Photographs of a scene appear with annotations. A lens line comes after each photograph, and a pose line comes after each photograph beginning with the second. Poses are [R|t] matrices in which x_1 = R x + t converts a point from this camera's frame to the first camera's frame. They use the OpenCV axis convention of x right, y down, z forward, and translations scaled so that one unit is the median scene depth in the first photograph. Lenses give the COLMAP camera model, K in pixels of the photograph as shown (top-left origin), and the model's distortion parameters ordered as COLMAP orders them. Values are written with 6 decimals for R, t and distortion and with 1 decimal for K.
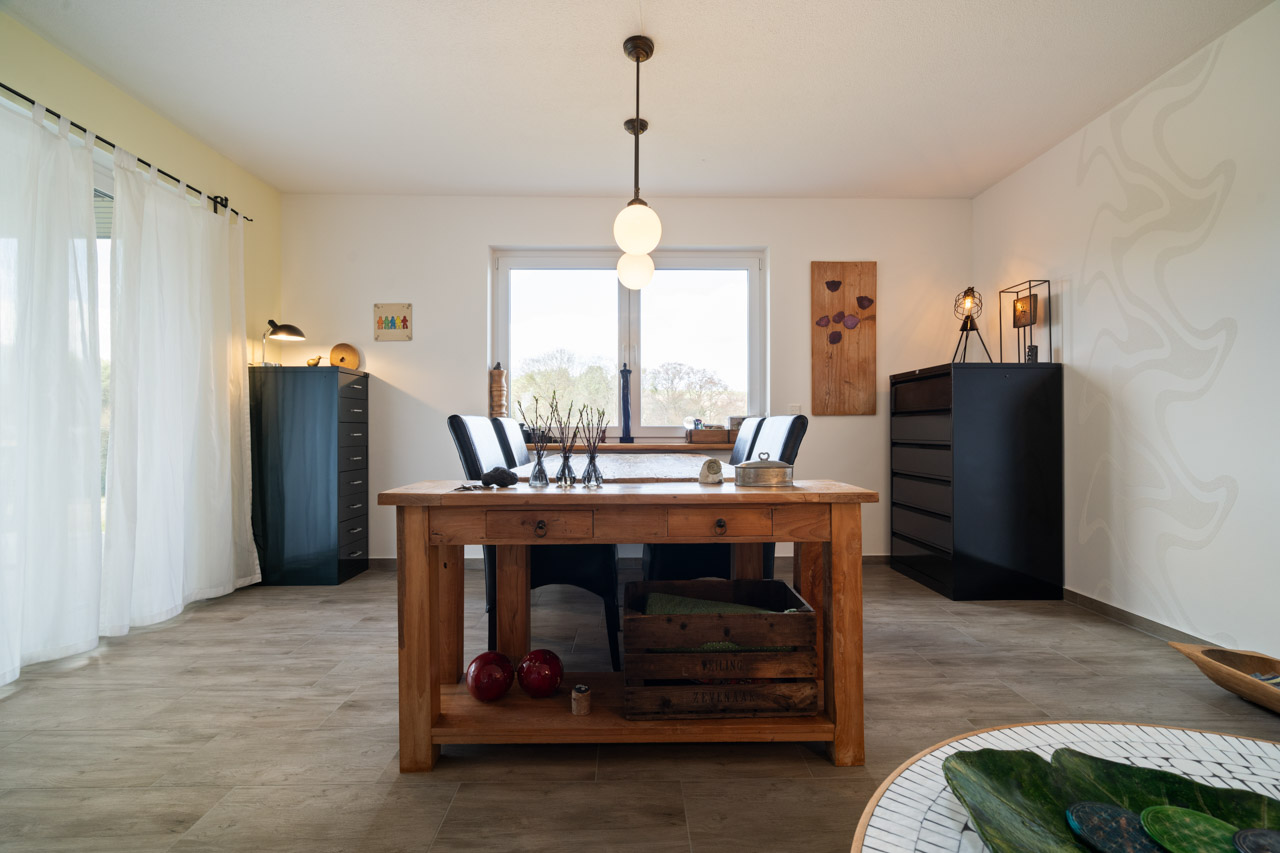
lens RADIAL K [[578.9, 0, 641.7], [0, 578.9, 424.5], [0, 0, 1]] dist [-0.002220, 0.000442]
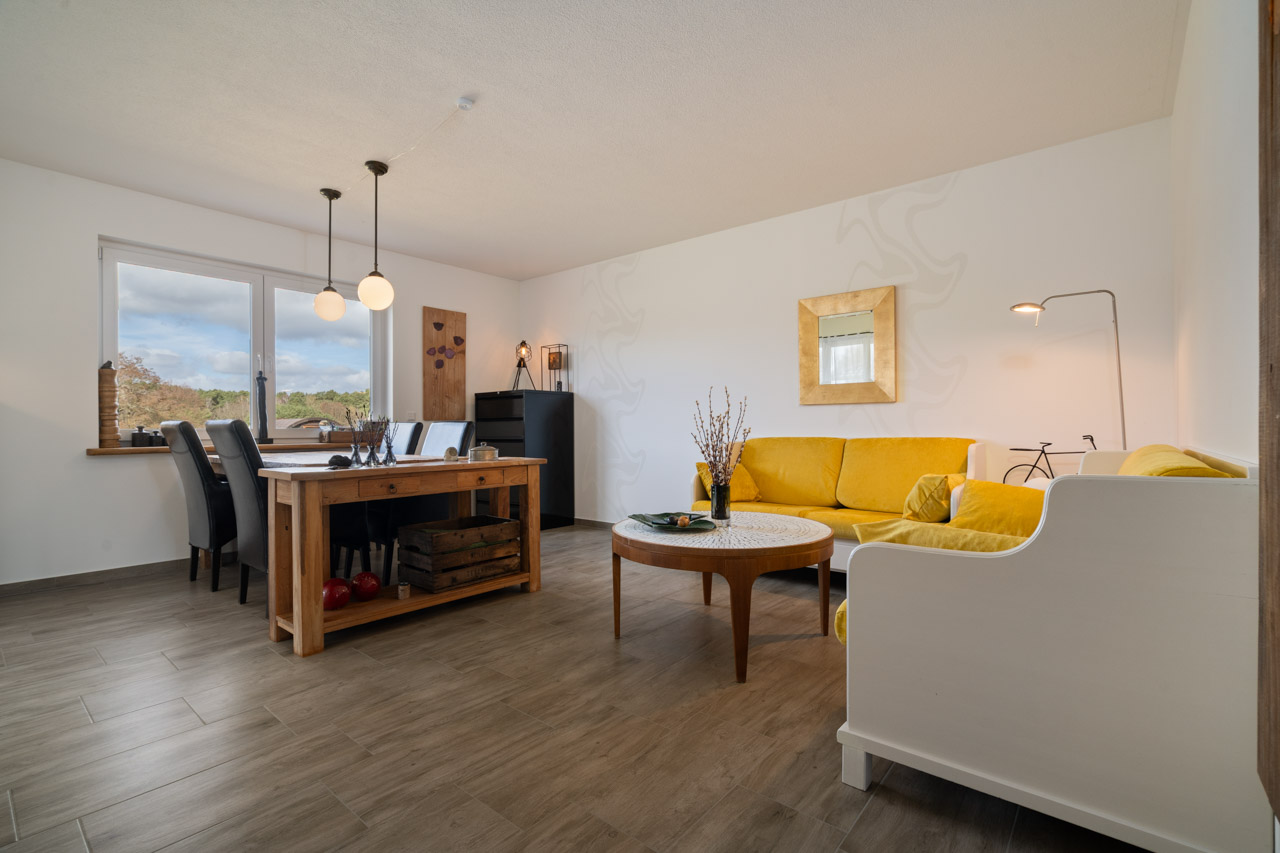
lens RADIAL K [[578.9, 0, 641.7], [0, 578.9, 424.5], [0, 0, 1]] dist [-0.002220, 0.000442]
pose [[0.653129, 0.002486, 0.757242, -0.518517], [0.001205, 0.999990, -0.004322, 0.000748], [-0.757245, 0.003735, 0.653120, -0.347373]]
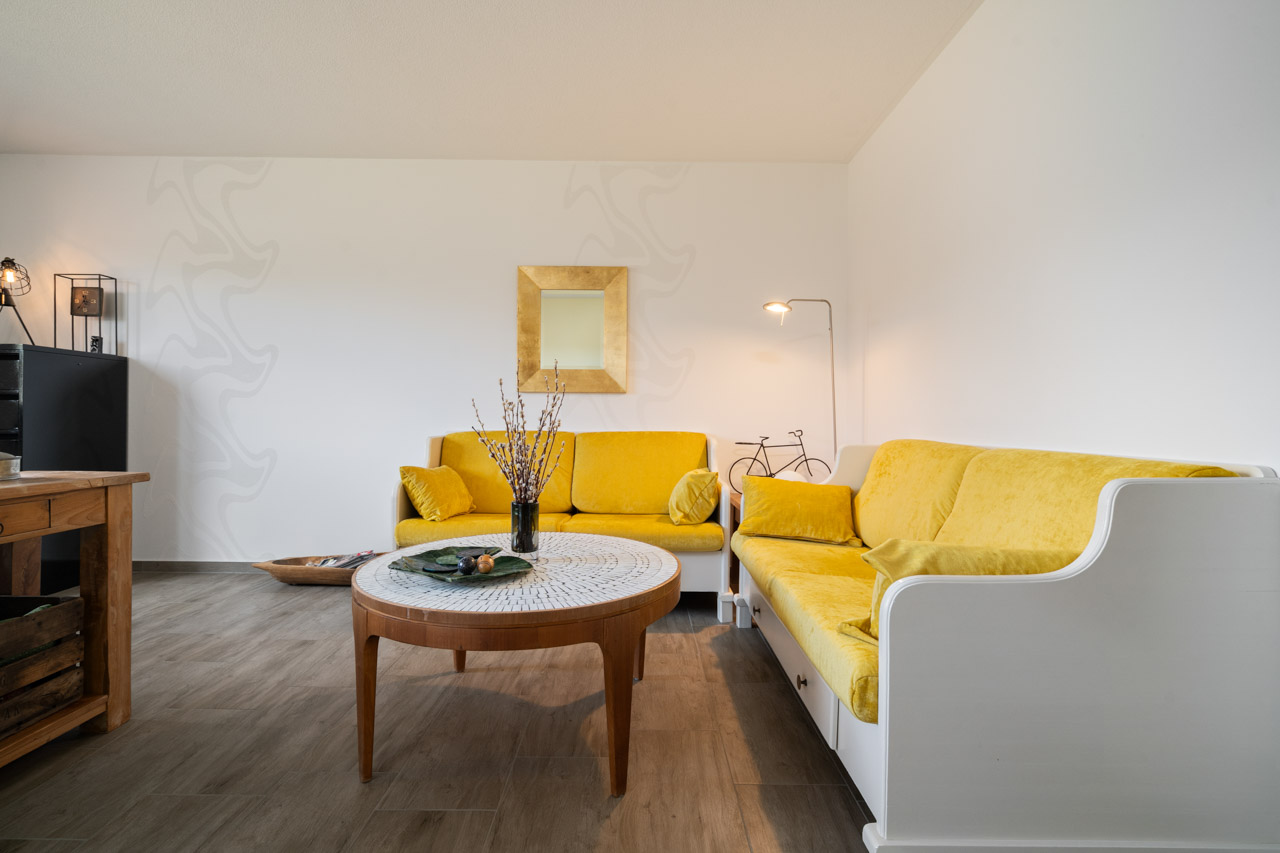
lens RADIAL K [[590.4, 0, 636.3], [0, 590.4, 416.2], [0, 0, 1]] dist [-0.000401, 0.000936]
pose [[0.023081, 0.006670, 0.999711, -0.394431], [-0.013268, 0.999892, -0.006365, 0.000894], [-0.999646, -0.013117, 0.023167, 0.005452]]
